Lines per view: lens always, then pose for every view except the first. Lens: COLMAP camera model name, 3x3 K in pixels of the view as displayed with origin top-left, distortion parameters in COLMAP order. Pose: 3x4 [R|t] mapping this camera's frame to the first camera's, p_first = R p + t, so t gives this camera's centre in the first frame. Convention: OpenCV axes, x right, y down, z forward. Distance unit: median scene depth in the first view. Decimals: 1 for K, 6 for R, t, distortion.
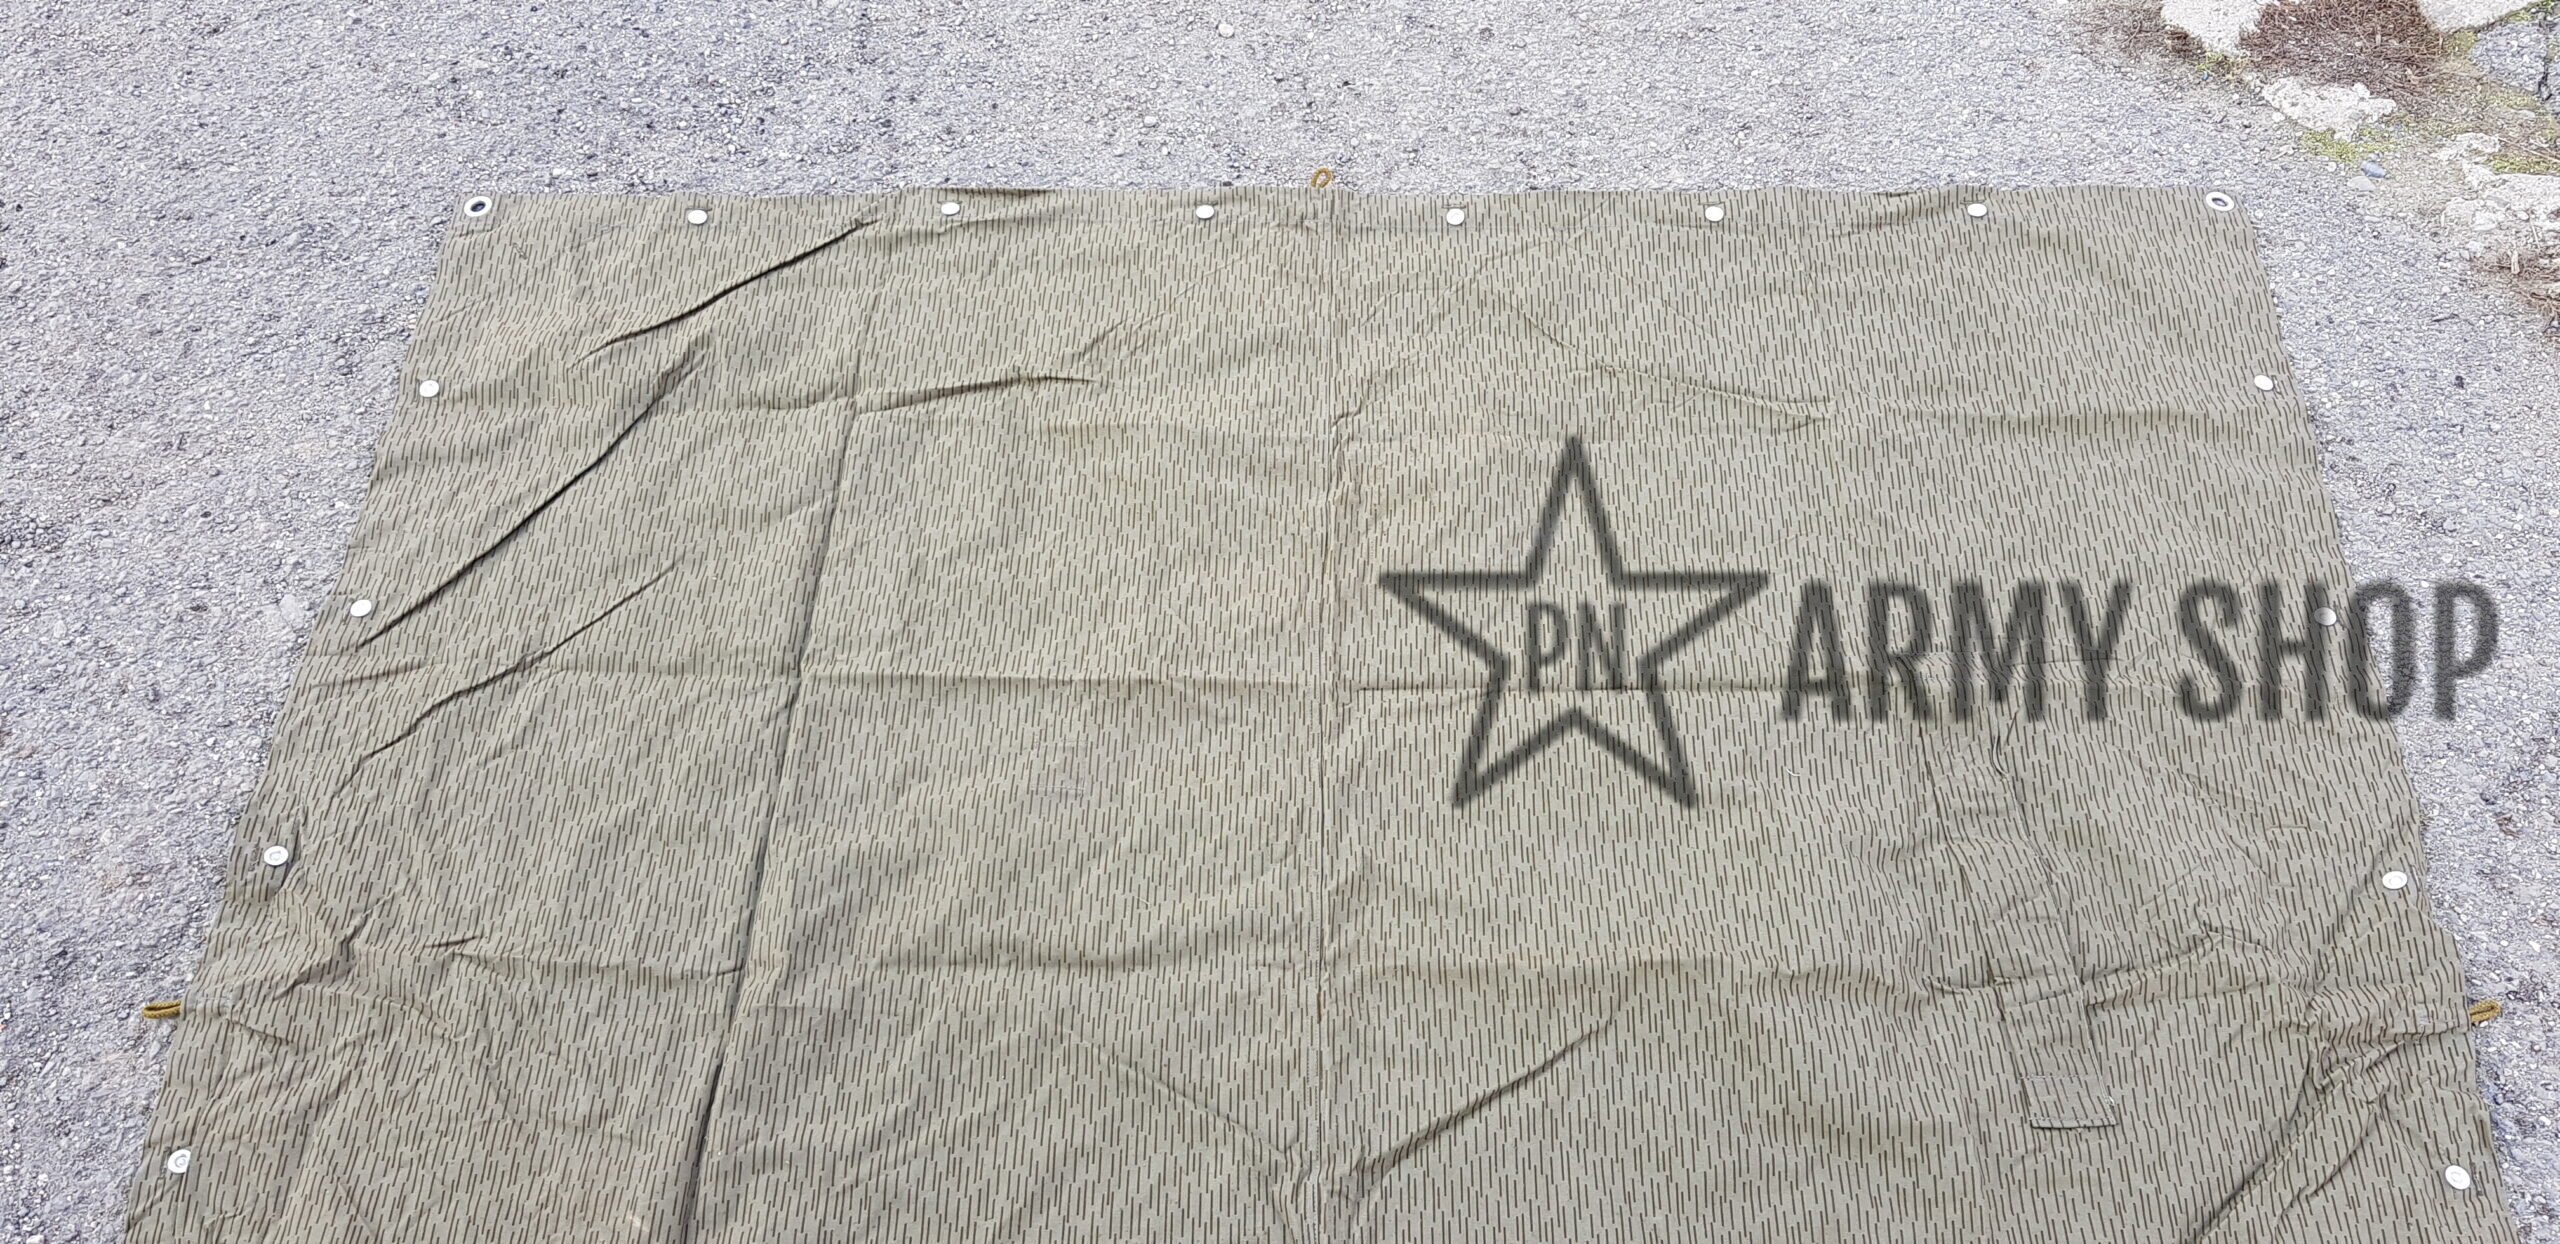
lens RADIAL K [[2097.8, 0, 1275.8], [0, 2097.8, 544.7], [0, 0, 1]] dist [0.081407, -0.148883]
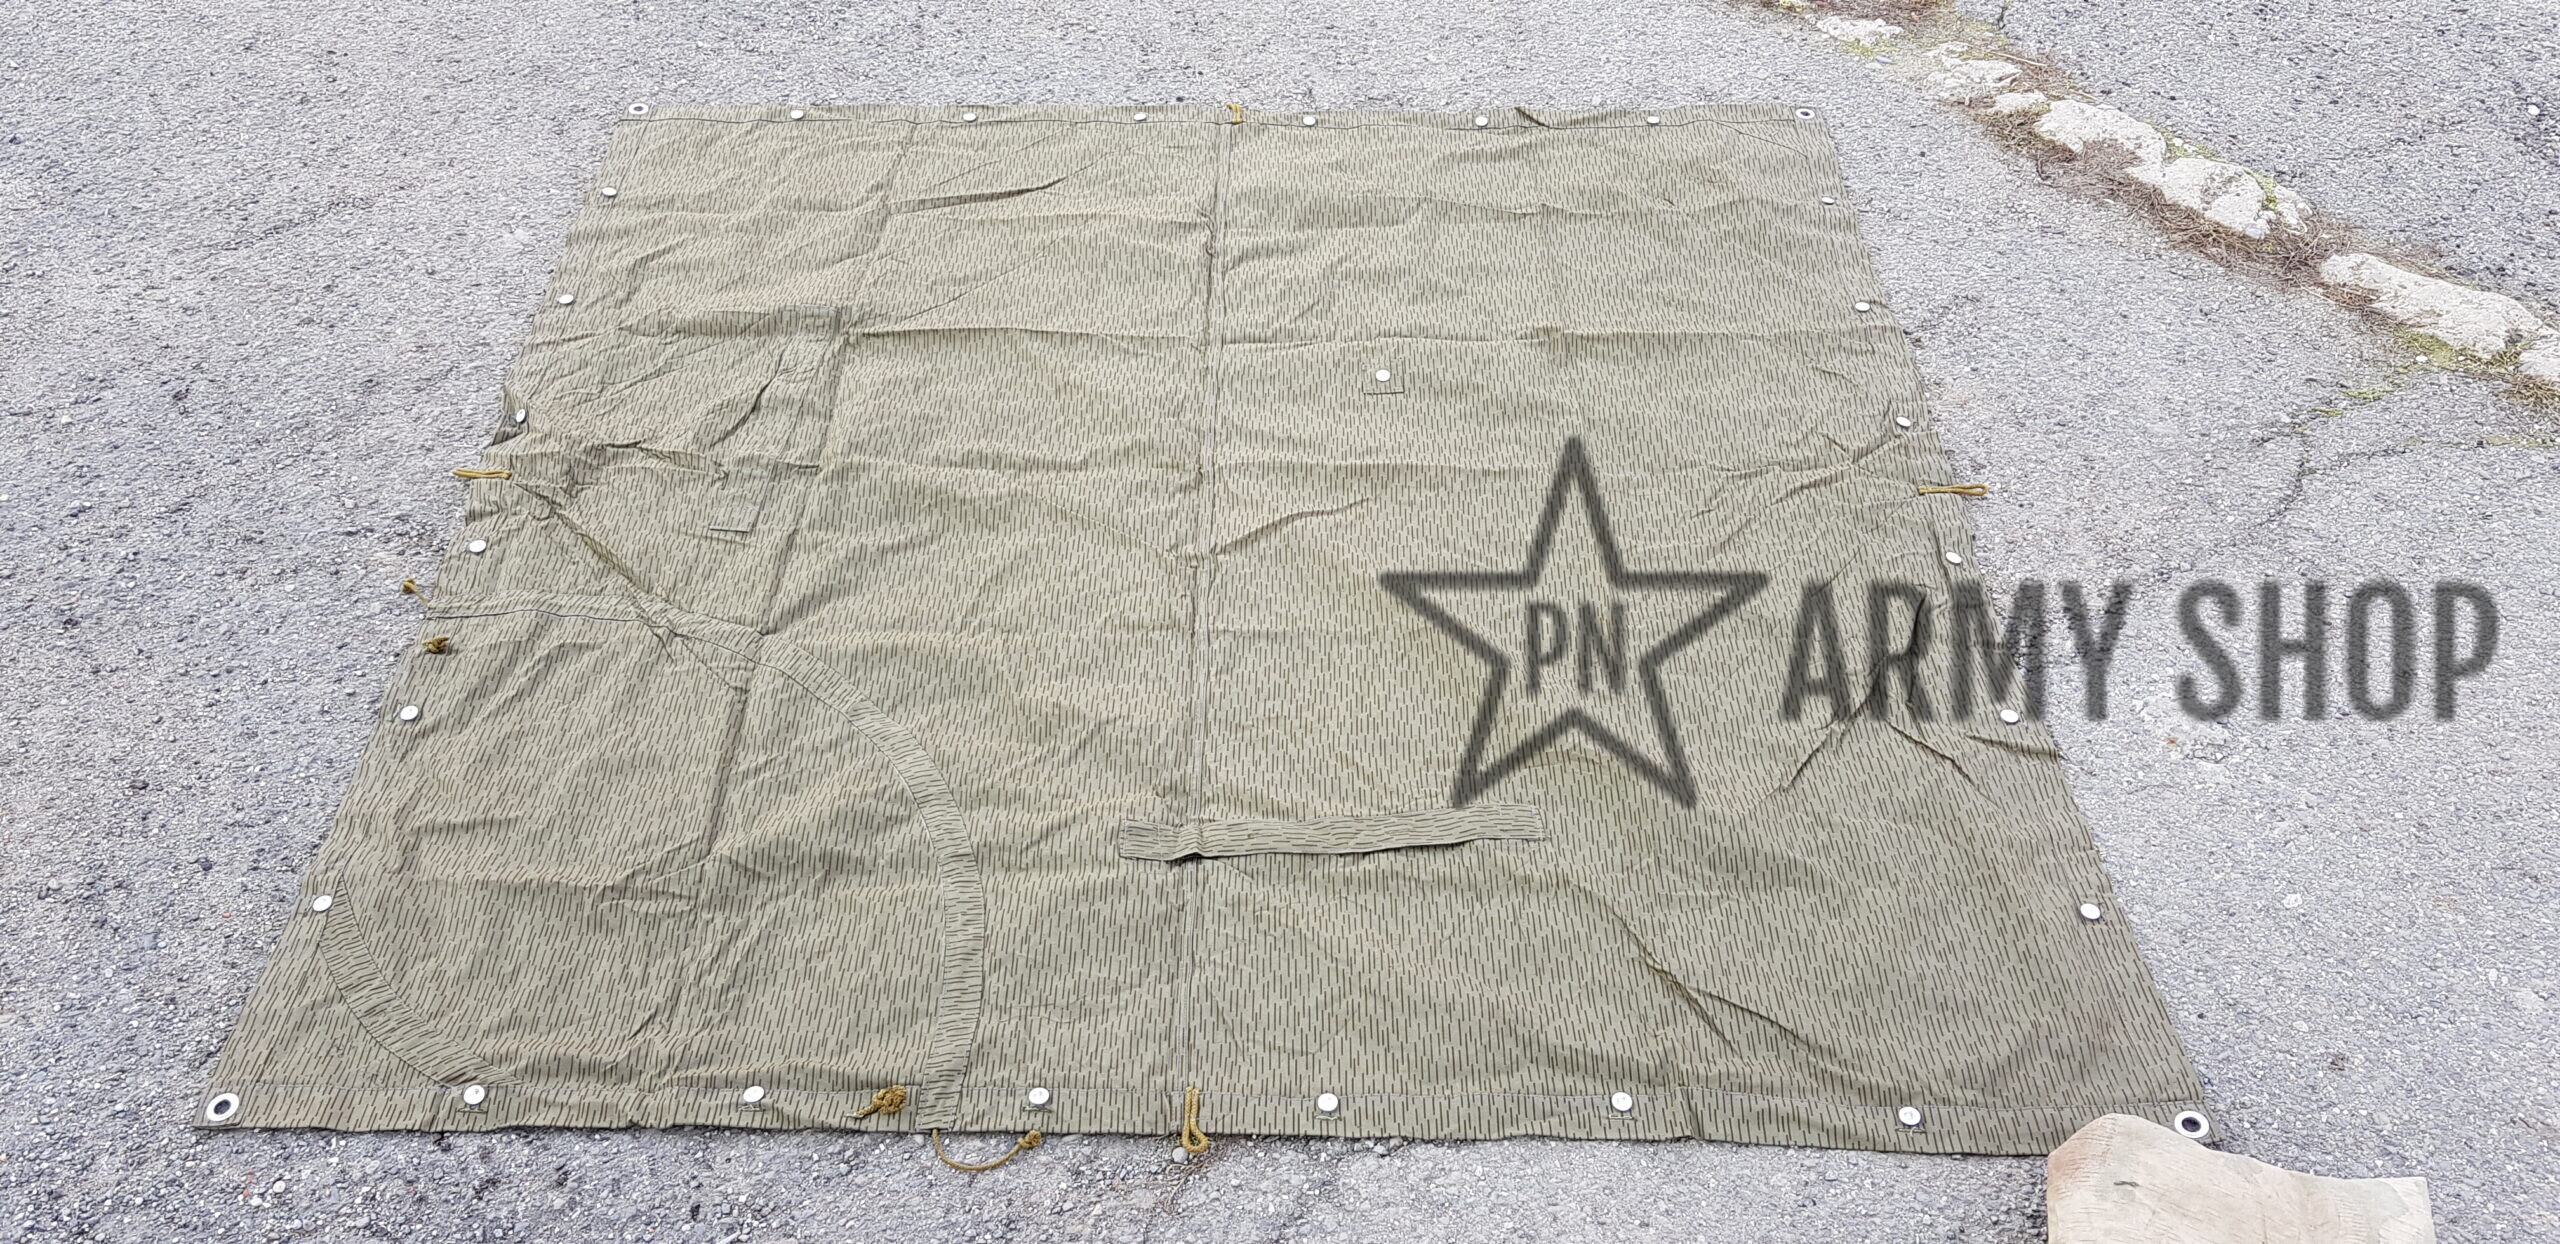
lens RADIAL K [[2118.4, 0, 1263.3], [0, 2118.4, 566.0], [0, 0, 1]] dist [0.124055, -0.255249]
pose [[0.999733, 0.022854, -0.003363, 0.083289], [-0.022996, 0.970896, -0.238396, 0.572808], [-0.002183, 0.238410, 0.971162, -0.431304]]
